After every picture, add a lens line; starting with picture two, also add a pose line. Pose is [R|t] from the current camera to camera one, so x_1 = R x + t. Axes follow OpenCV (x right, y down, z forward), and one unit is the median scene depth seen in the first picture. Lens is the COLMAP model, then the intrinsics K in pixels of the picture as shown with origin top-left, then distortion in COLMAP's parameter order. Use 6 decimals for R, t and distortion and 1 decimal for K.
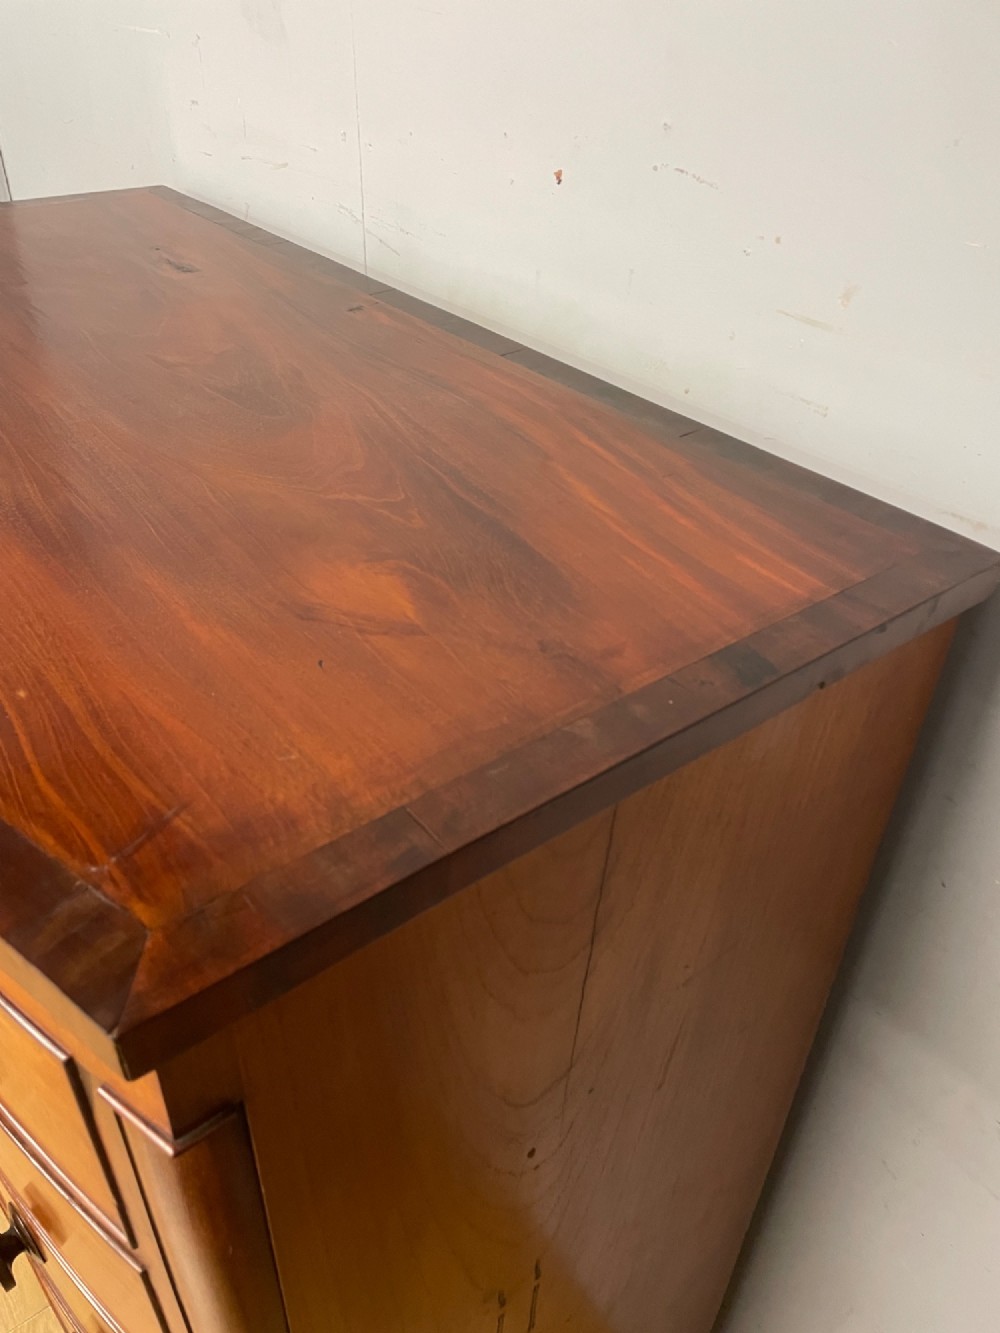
lens RADIAL K [[1012.1, 0, 500.0], [0, 1012.1, 666.5], [0, 0, 1]] dist [0.098032, -0.126686]
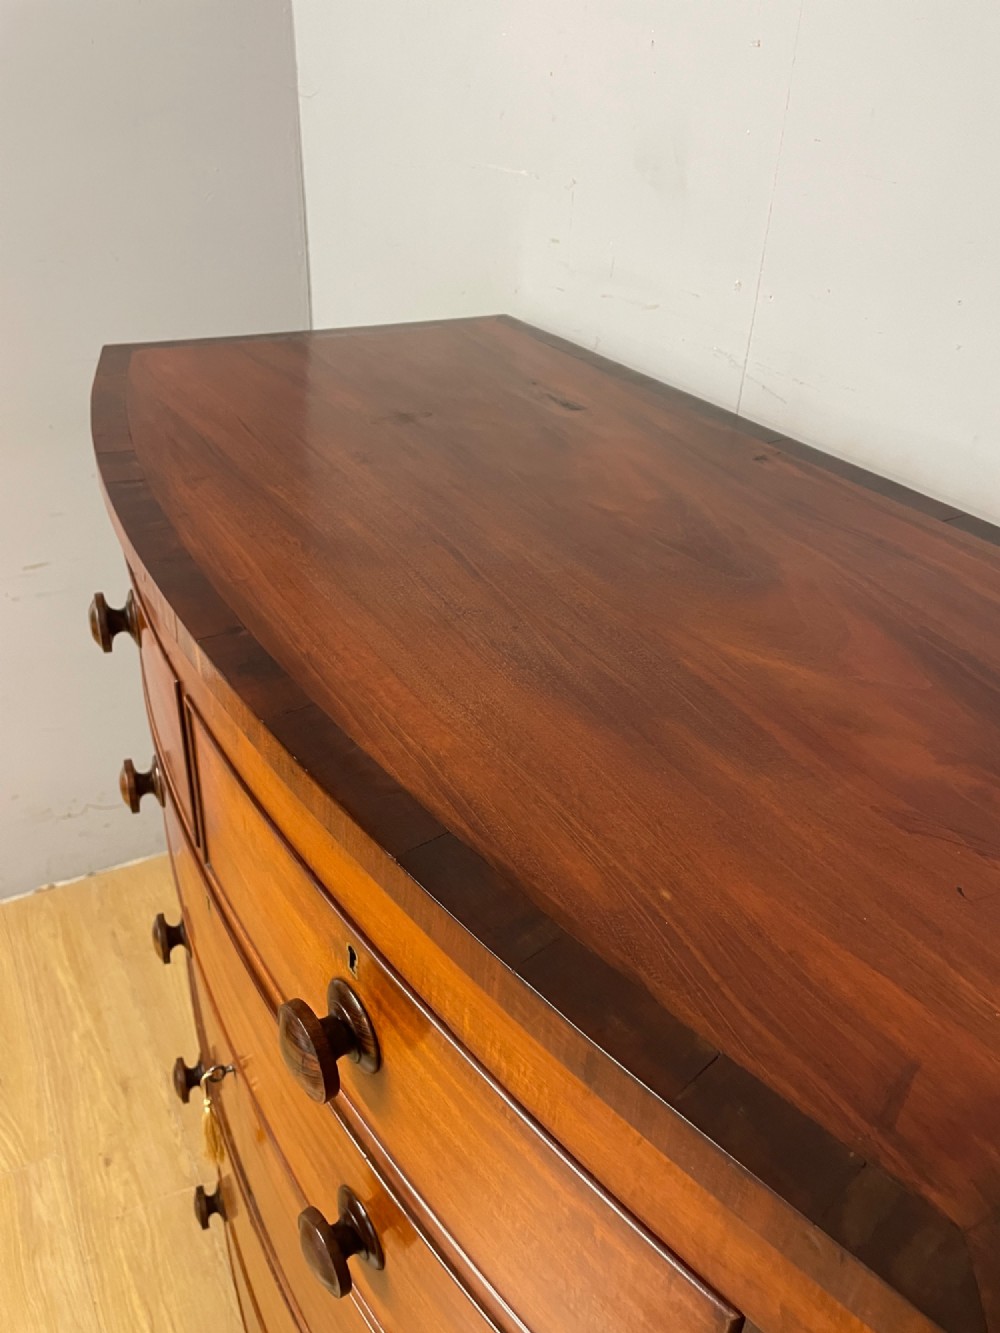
lens RADIAL K [[1012.1, 0, 500.0], [0, 1012.1, 666.5], [0, 0, 1]] dist [0.098032, -0.126686]
pose [[0.988953, 0.088735, -0.118731, -0.286705], [-0.097887, 0.992473, -0.073592, -0.055695], [0.111307, 0.084402, 0.990195, 0.002457]]
